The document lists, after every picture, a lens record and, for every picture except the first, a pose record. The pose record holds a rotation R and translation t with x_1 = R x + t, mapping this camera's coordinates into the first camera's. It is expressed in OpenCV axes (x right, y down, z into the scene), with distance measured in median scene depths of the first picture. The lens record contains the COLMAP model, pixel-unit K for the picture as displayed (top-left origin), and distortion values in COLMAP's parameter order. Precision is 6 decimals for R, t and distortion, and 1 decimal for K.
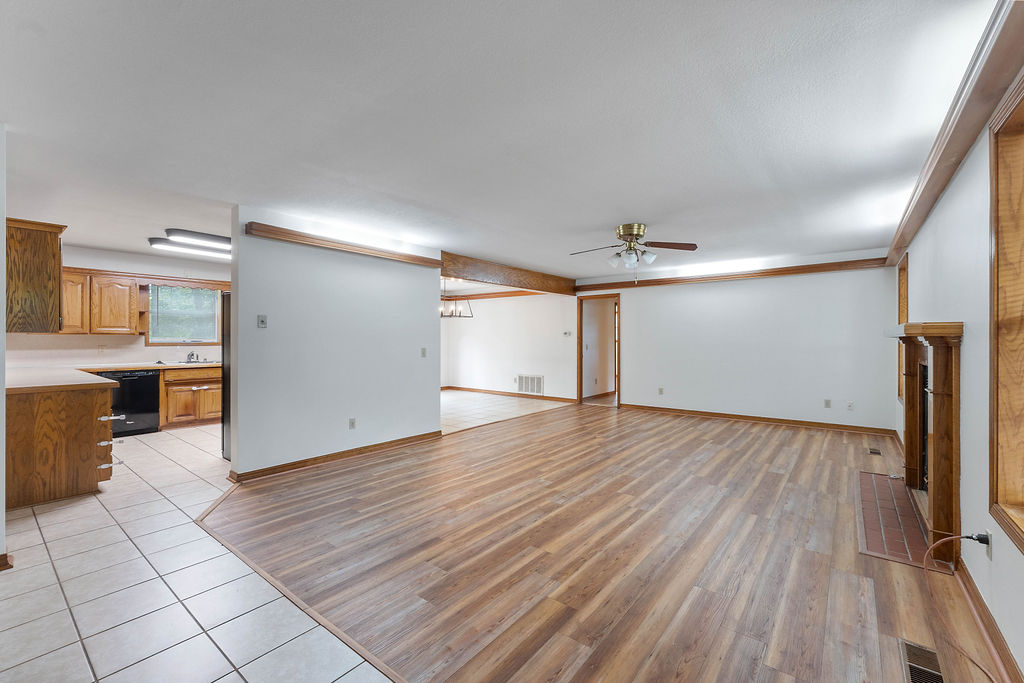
lens RADIAL K [[428.3, 0, 500.4], [0, 428.3, 339.2], [0, 0, 1]] dist [-0.002020, -0.000377]
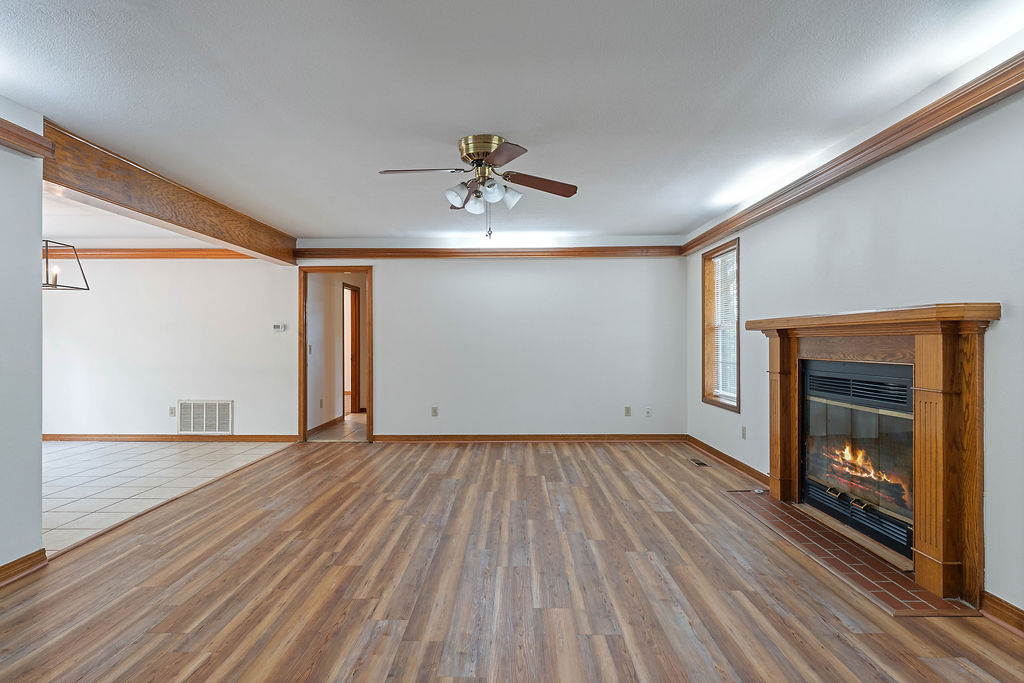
lens RADIAL K [[557.1, 0, 506.6], [0, 557.1, 342.6], [0, 0, 1]] dist [-0.003819, 0.000590]
pose [[0.783567, -0.002798, 0.621301, -0.149379], [0.002182, 0.999996, 0.001752, 0.015020], [-0.621304, -0.000017, 0.783570, 0.364049]]
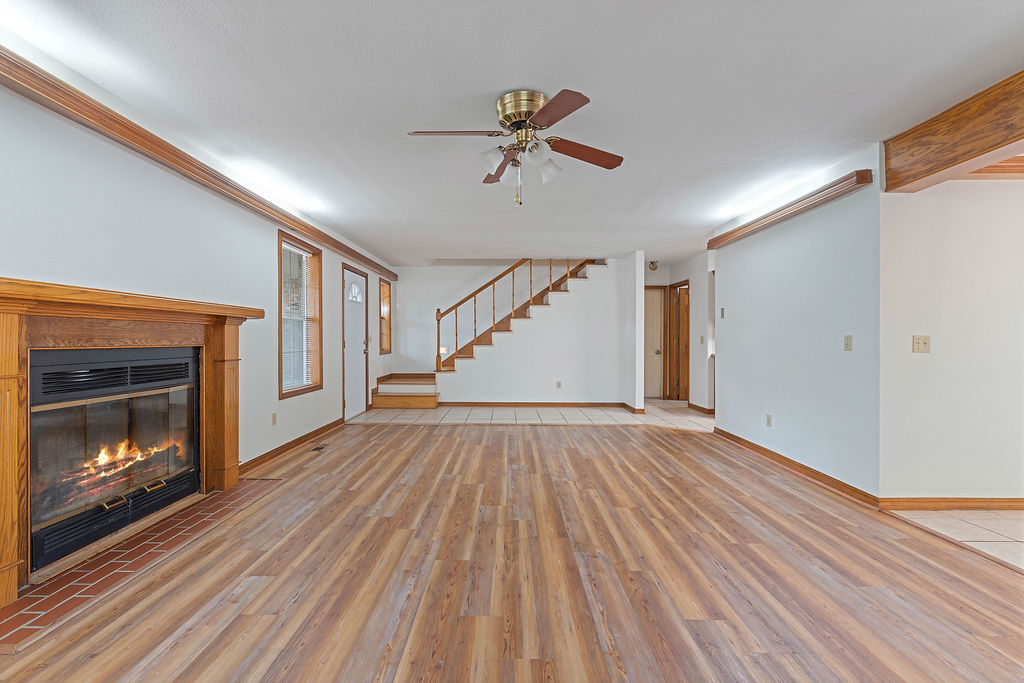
lens RADIAL K [[452.8, 0, 512.0], [0, 452.8, 341.5], [0, 0, 1]] dist [0.000309, 0.000018]
pose [[-0.771171, 0.001557, -0.636626, 0.663755], [-0.001905, 0.999987, 0.004754, 0.031256], [0.636625, 0.004879, -0.771158, 1.400130]]
